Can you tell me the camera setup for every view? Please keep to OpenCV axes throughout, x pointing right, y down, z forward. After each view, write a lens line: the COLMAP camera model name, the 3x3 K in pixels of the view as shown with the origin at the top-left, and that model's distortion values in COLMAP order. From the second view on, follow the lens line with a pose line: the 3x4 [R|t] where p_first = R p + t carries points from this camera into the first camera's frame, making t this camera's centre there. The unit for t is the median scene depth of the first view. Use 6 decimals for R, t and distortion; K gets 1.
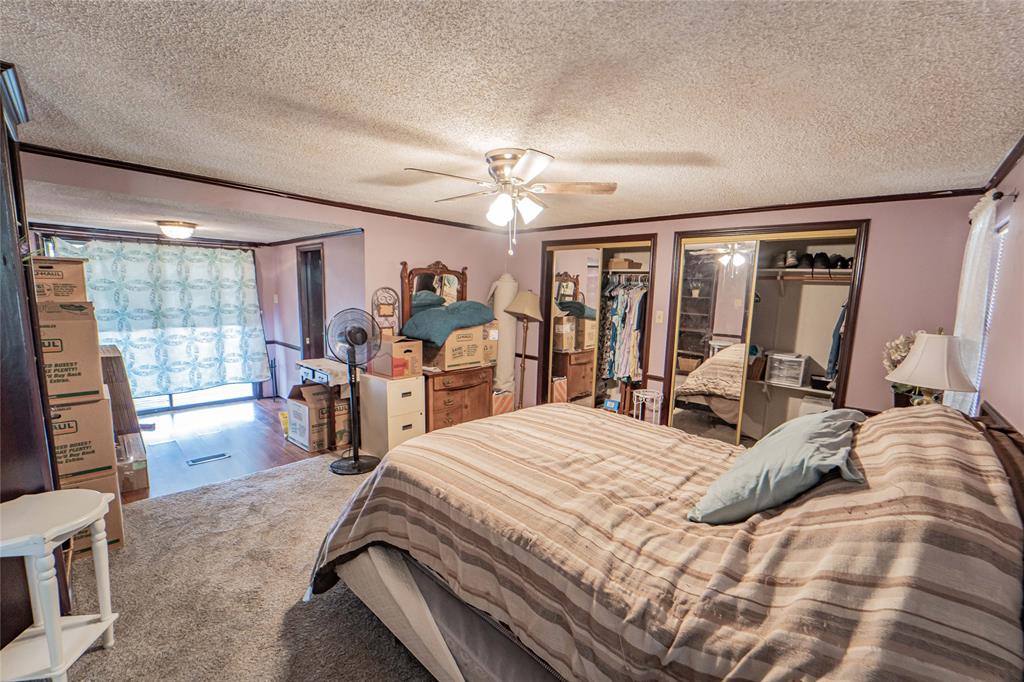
lens RADIAL K [[418.4, 0, 515.8], [0, 418.4, 346.7], [0, 0, 1]] dist [-0.021945, -0.000311]
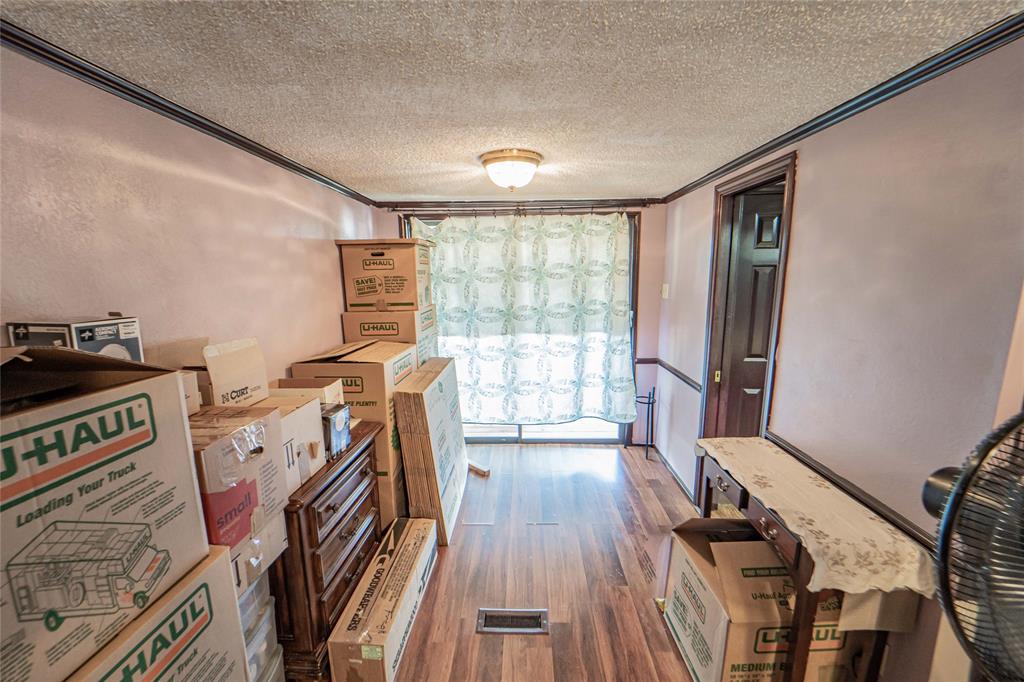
lens RADIAL K [[418.4, 0, 515.8], [0, 418.4, 346.7], [0, 0, 1]] dist [-0.021945, -0.000311]
pose [[0.661145, 0.094427, -0.744292, -0.307374], [-0.065667, 0.995524, 0.067969, -0.072502], [0.747379, 0.003938, 0.664386, 0.513982]]
